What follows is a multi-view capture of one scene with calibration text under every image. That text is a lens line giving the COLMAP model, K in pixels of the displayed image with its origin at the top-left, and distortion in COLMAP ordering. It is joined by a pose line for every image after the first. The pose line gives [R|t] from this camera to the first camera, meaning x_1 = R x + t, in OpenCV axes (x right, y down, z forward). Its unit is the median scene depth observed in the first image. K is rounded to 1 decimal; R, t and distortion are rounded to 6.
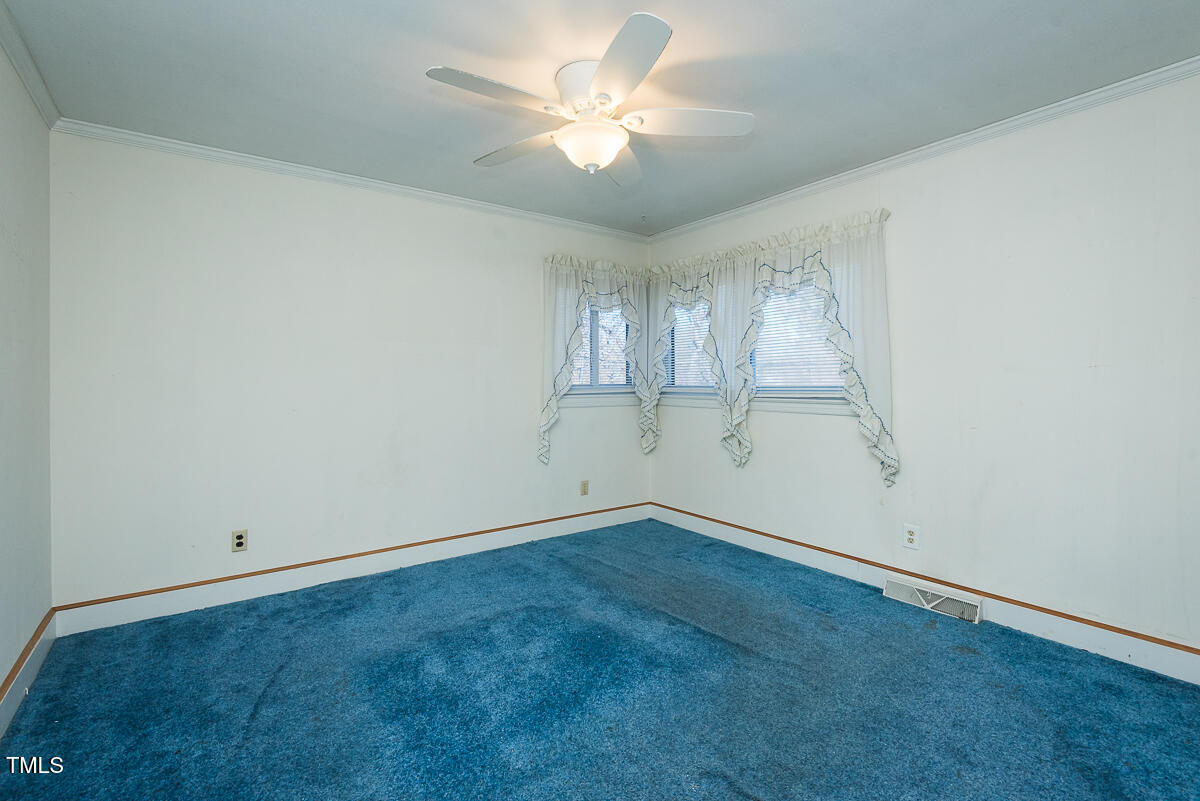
lens RADIAL K [[546.4, 0, 598.3], [0, 546.4, 382.1], [0, 0, 1]] dist [-0.000224, -0.000213]
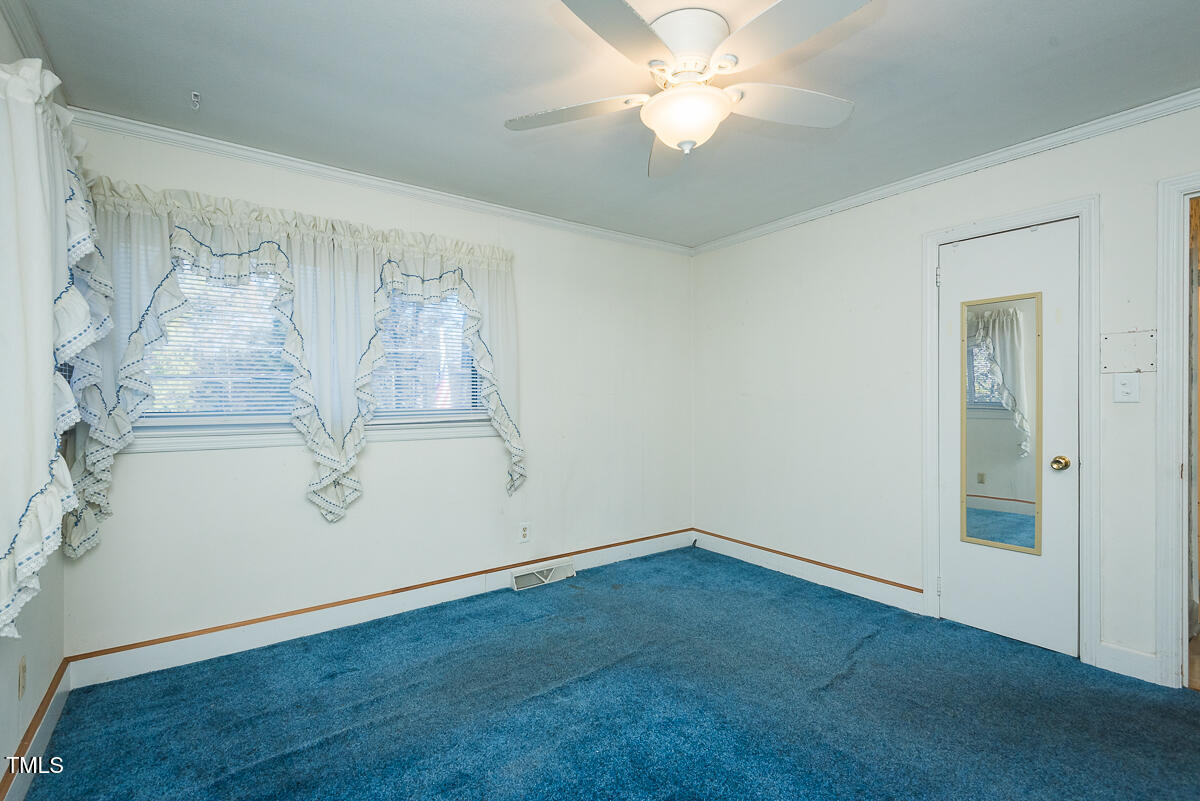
lens RADIAL K [[533.3, 0, 600.0], [0, 533.3, 400.5], [0, 0, 1]] dist [0.001454, 0.000014]
pose [[-0.014346, 0.004761, 0.999886, -0.604107], [0.003658, 0.999982, -0.004709, -0.001093], [-0.999890, 0.003590, -0.014363, 0.853221]]
